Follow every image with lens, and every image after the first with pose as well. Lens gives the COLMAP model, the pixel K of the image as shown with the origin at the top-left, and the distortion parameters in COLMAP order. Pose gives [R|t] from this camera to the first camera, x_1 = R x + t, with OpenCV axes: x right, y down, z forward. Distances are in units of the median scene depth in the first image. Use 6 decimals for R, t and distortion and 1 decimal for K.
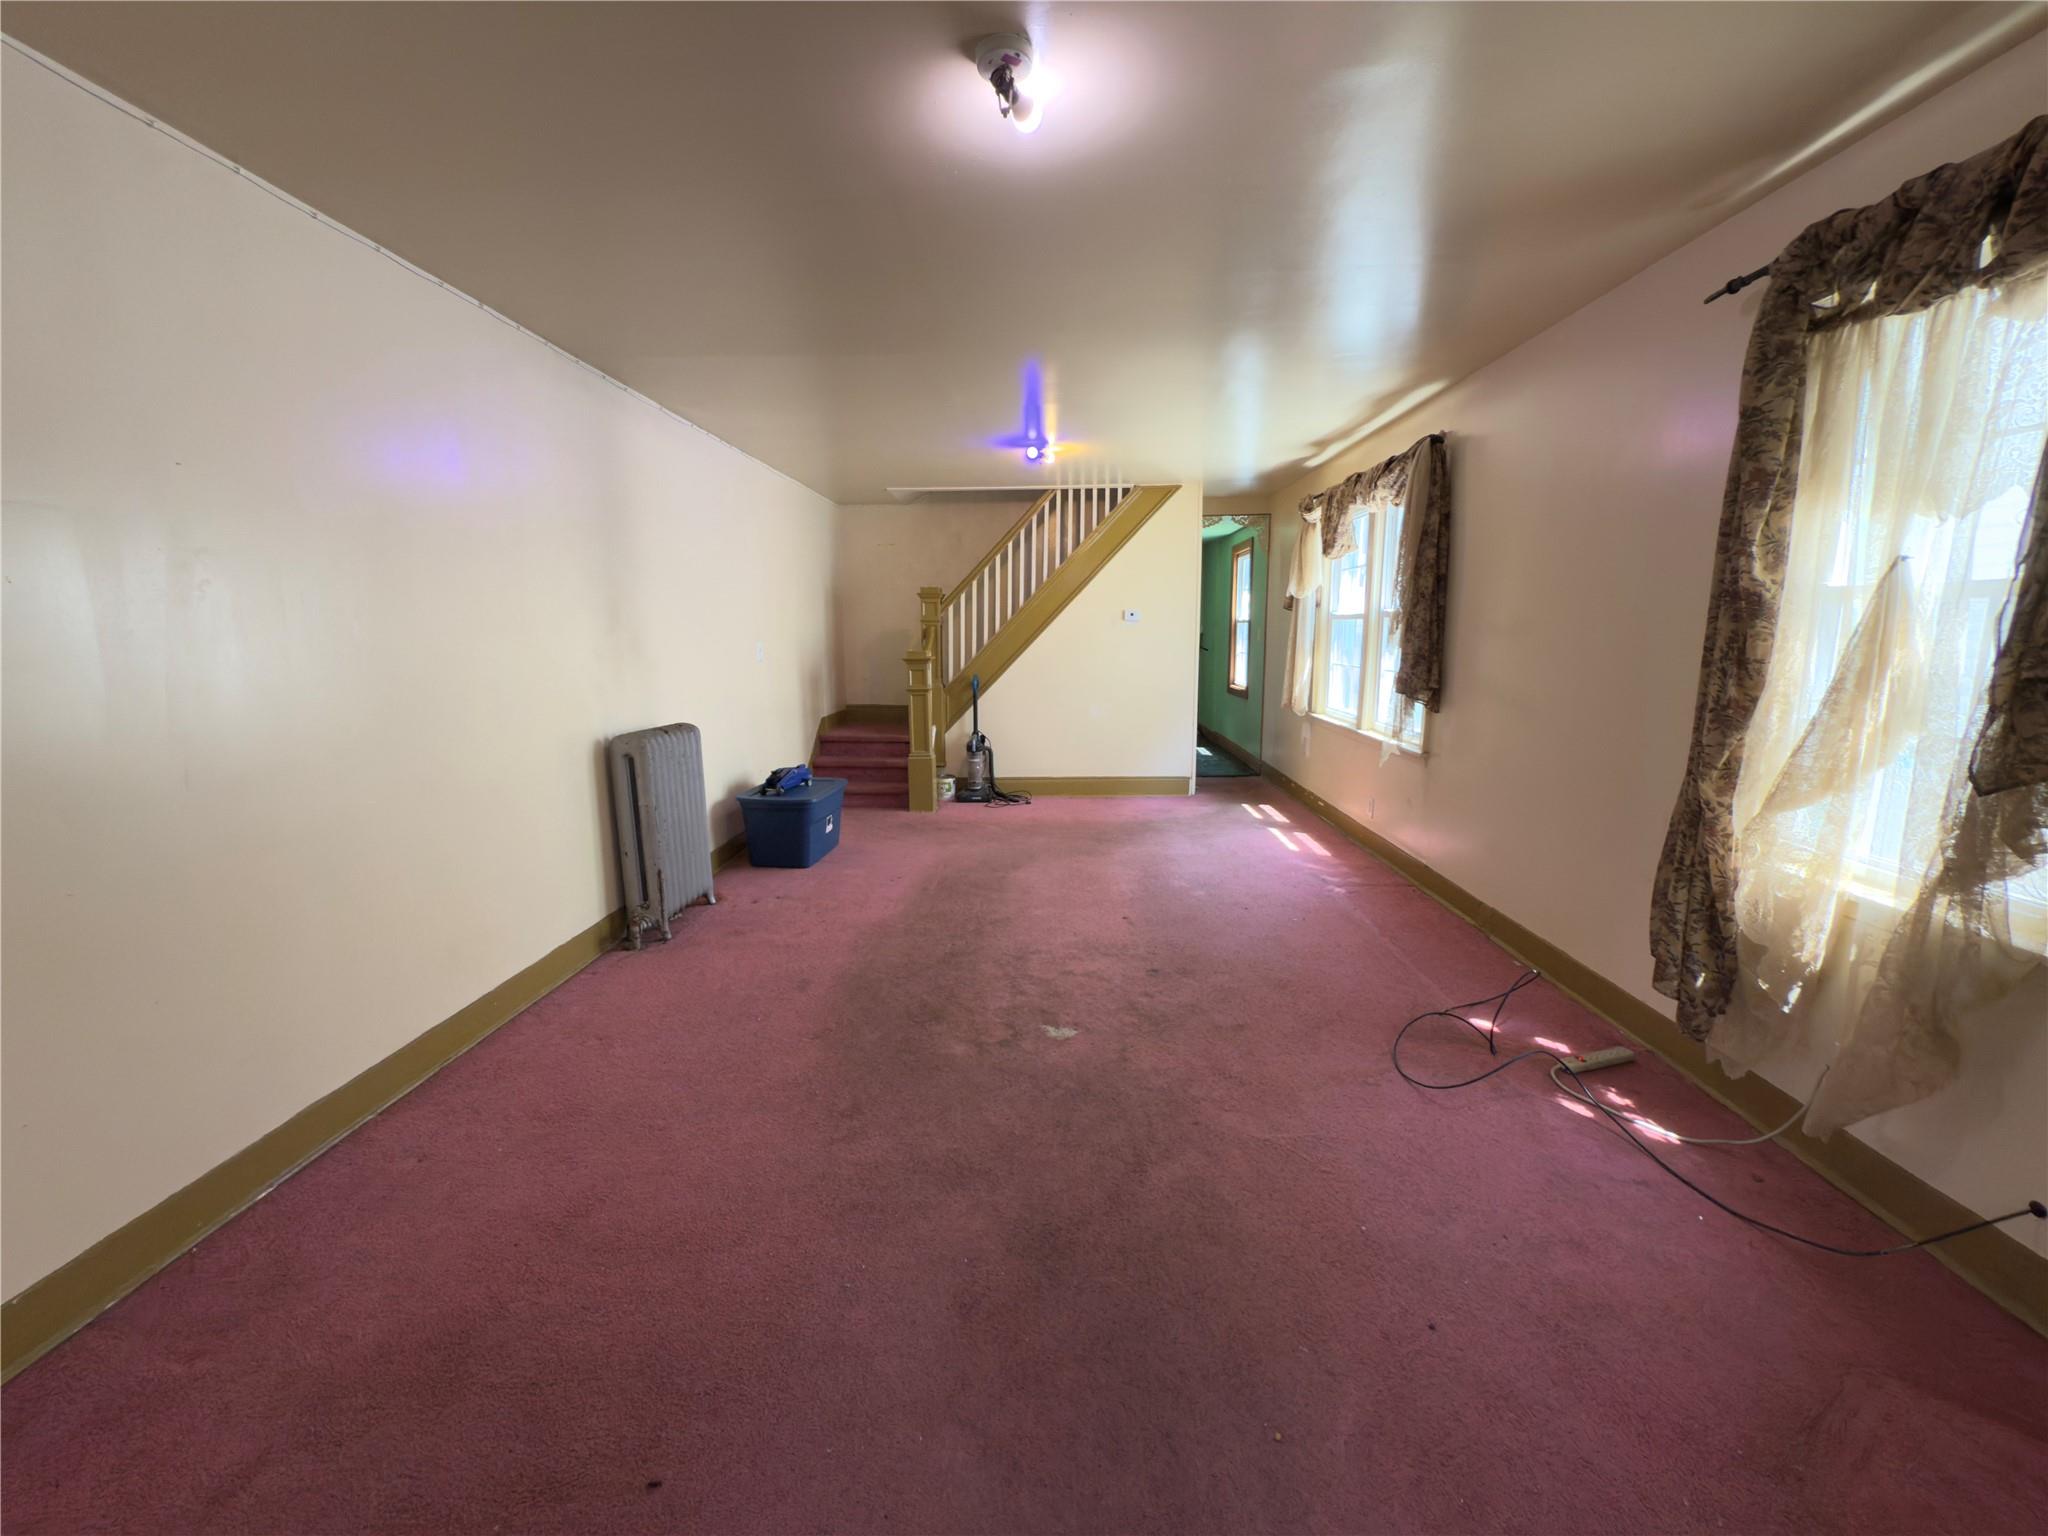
lens RADIAL K [[817.6, 0, 1024.4], [0, 817.6, 764.1], [0, 0, 1]] dist [-0.000346, 0.000084]
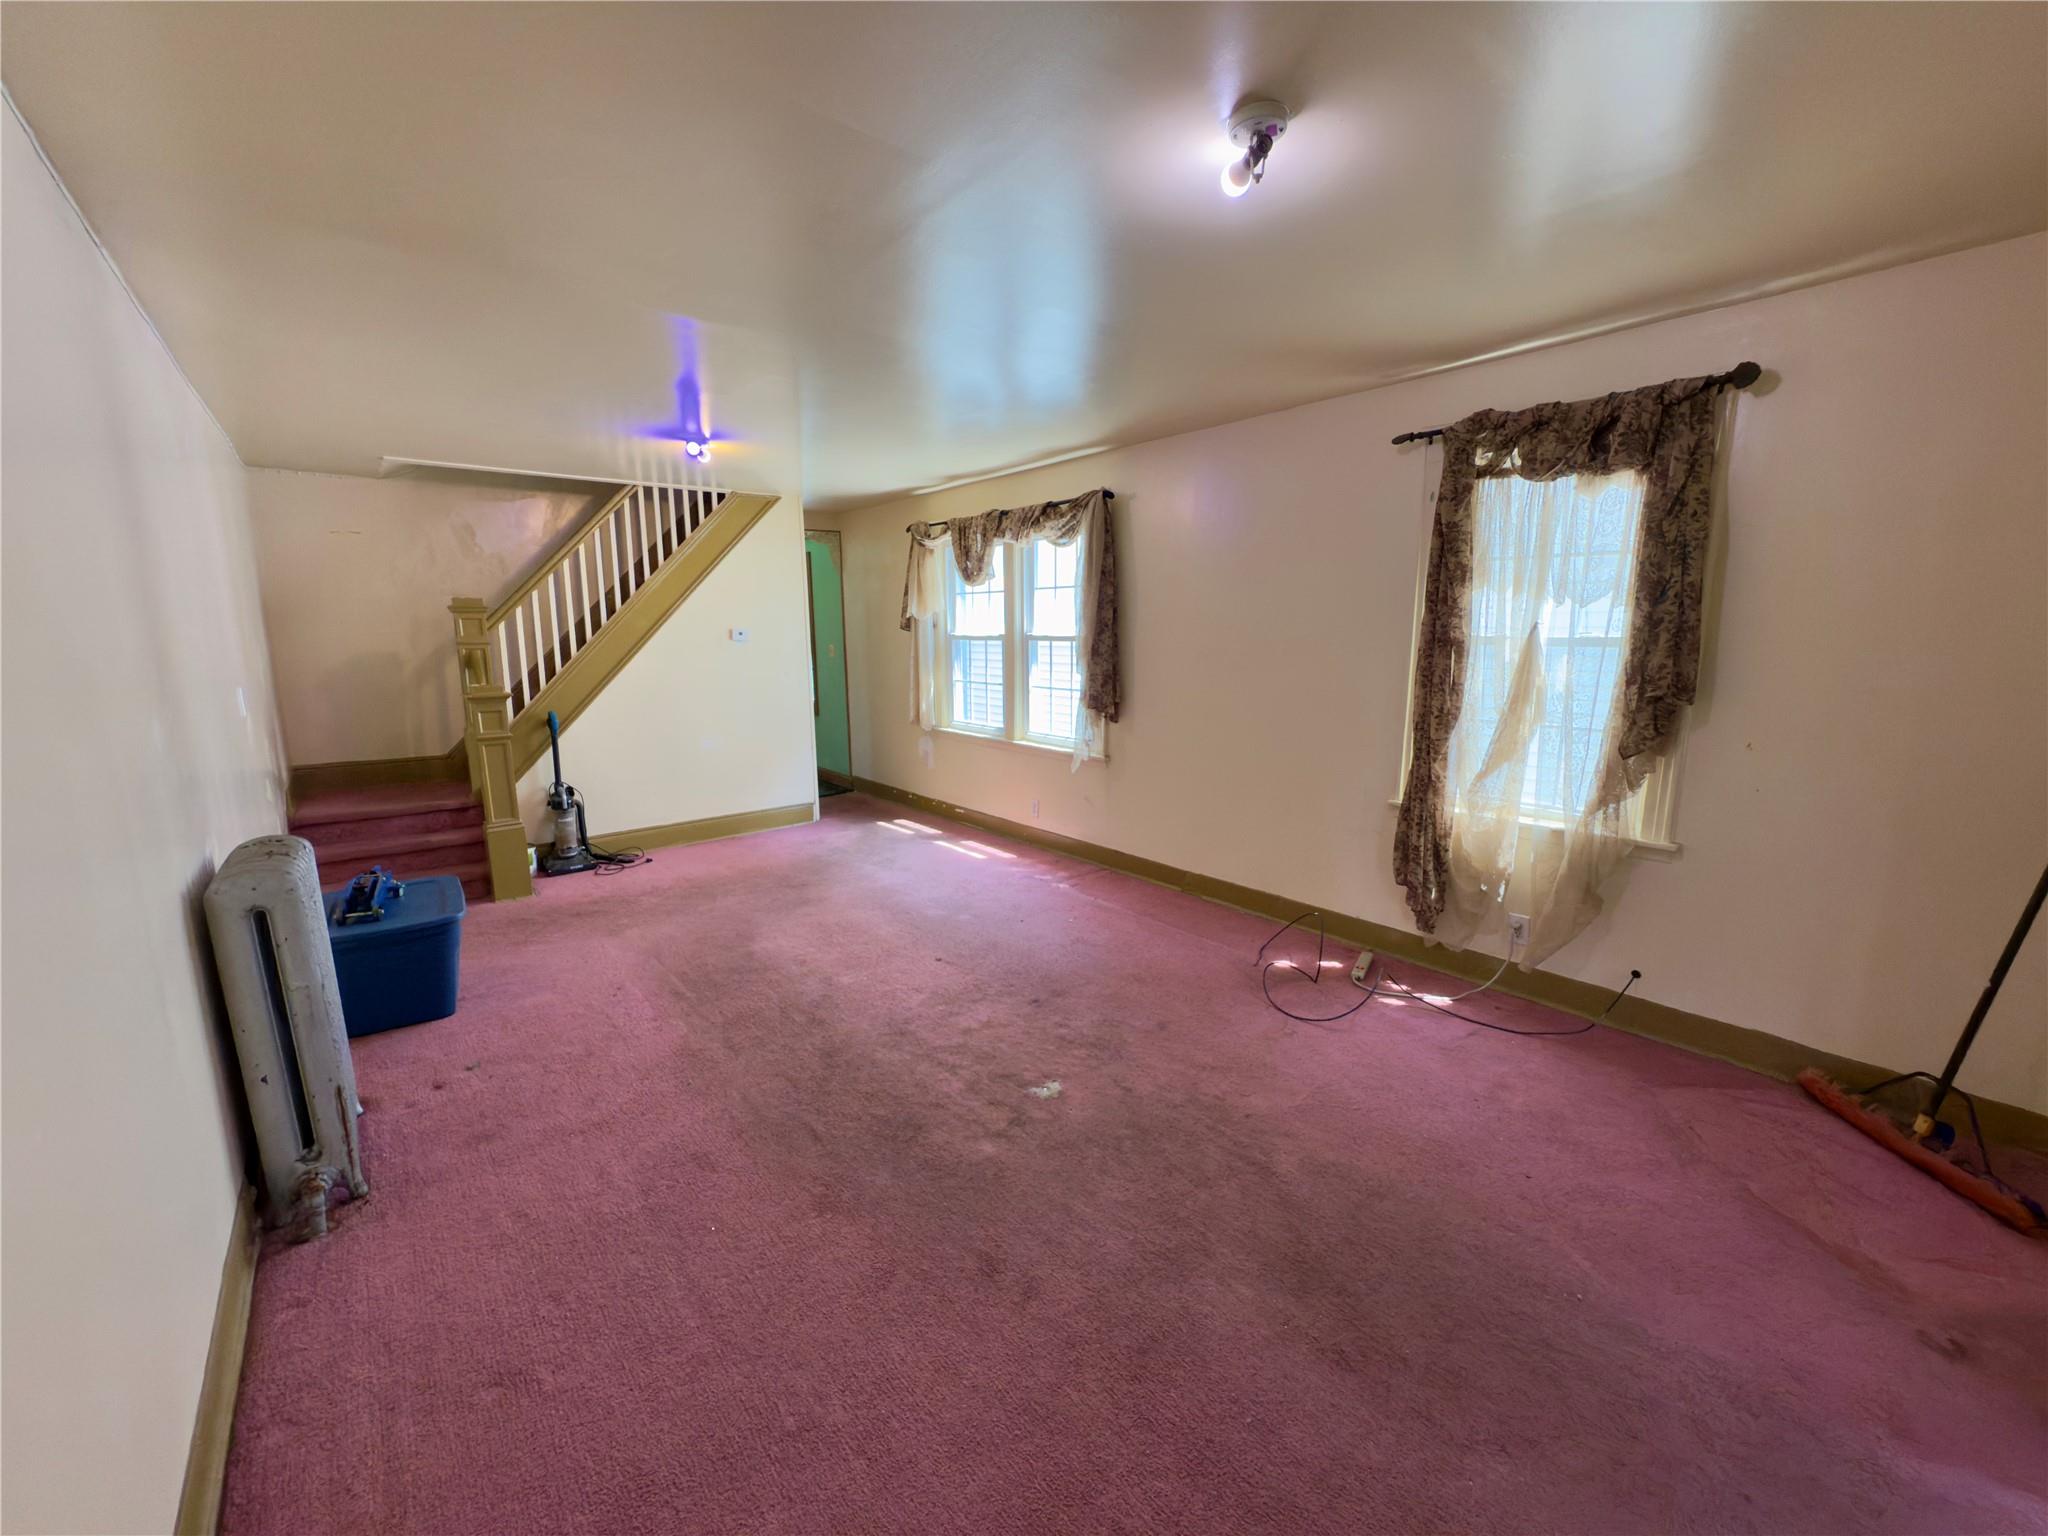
lens RADIAL K [[817.6, 0, 1024.3], [0, 817.6, 765.5], [0, 0, 1]] dist [-0.000346, 0.000084]
pose [[0.748495, -0.110170, 0.653925, -0.376647], [0.110919, 0.993010, 0.040337, -0.062233], [-0.653798, 0.042341, 0.755483, 0.181622]]
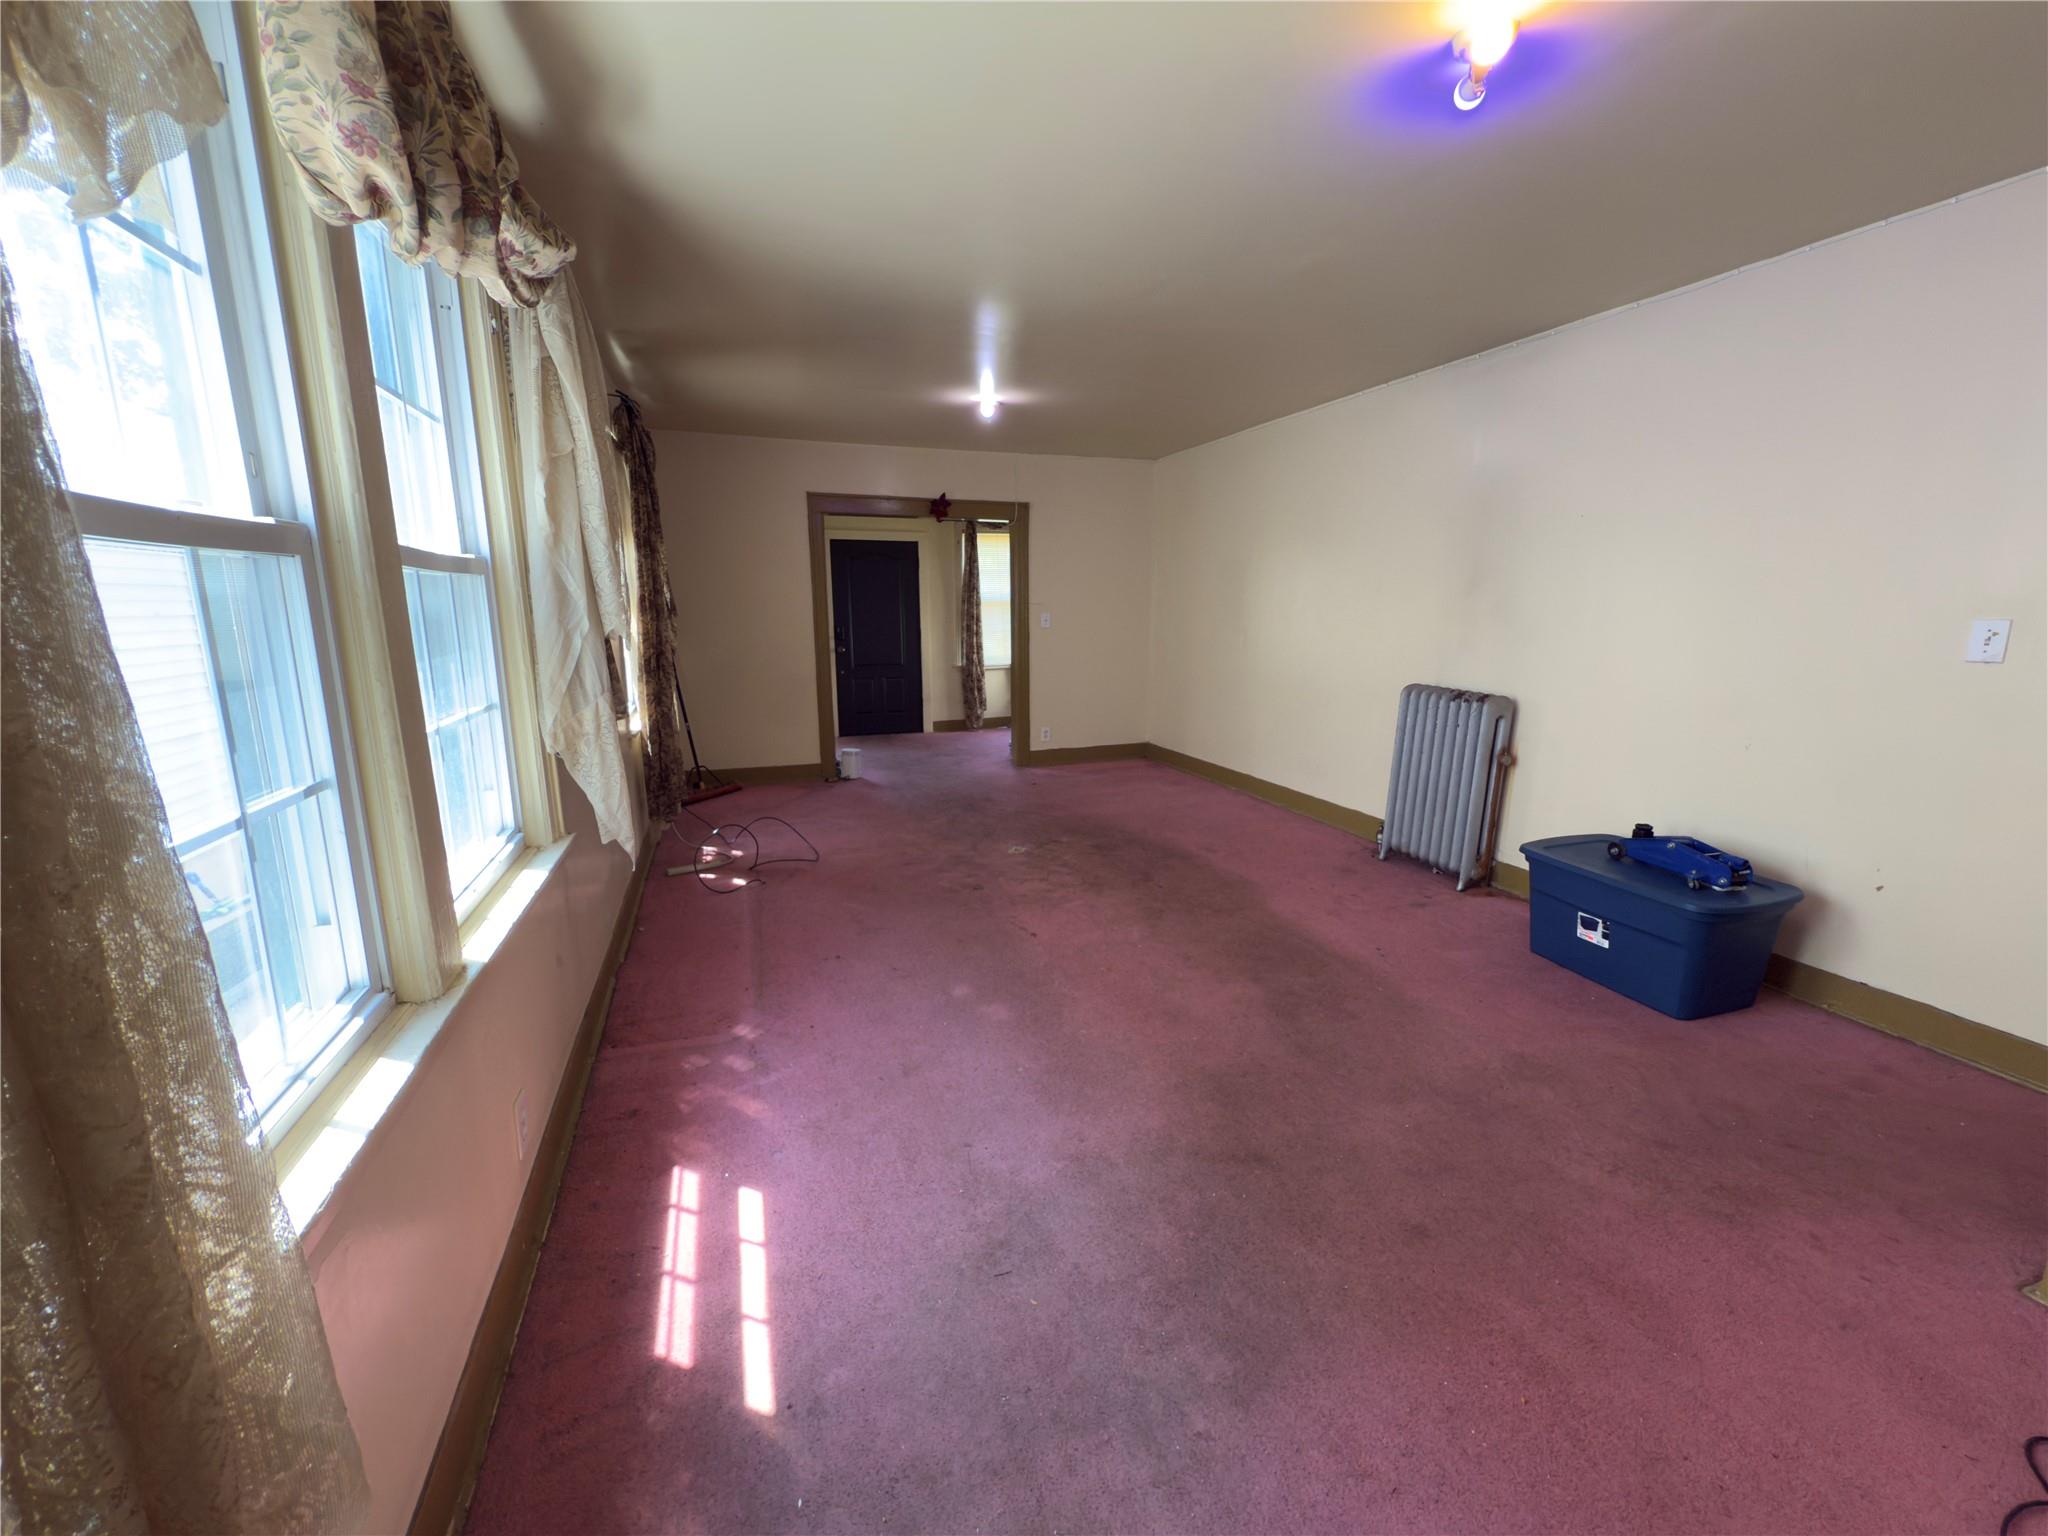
lens RADIAL K [[817.6, 0, 1024.1], [0, 817.6, 769.6], [0, 0, 1]] dist [-0.000346, 0.000084]
pose [[-0.928468, 0.086262, -0.361256, 0.399341], [-0.050147, 0.934634, 0.352057, -0.259066], [0.368012, 0.344989, -0.863452, 1.561423]]
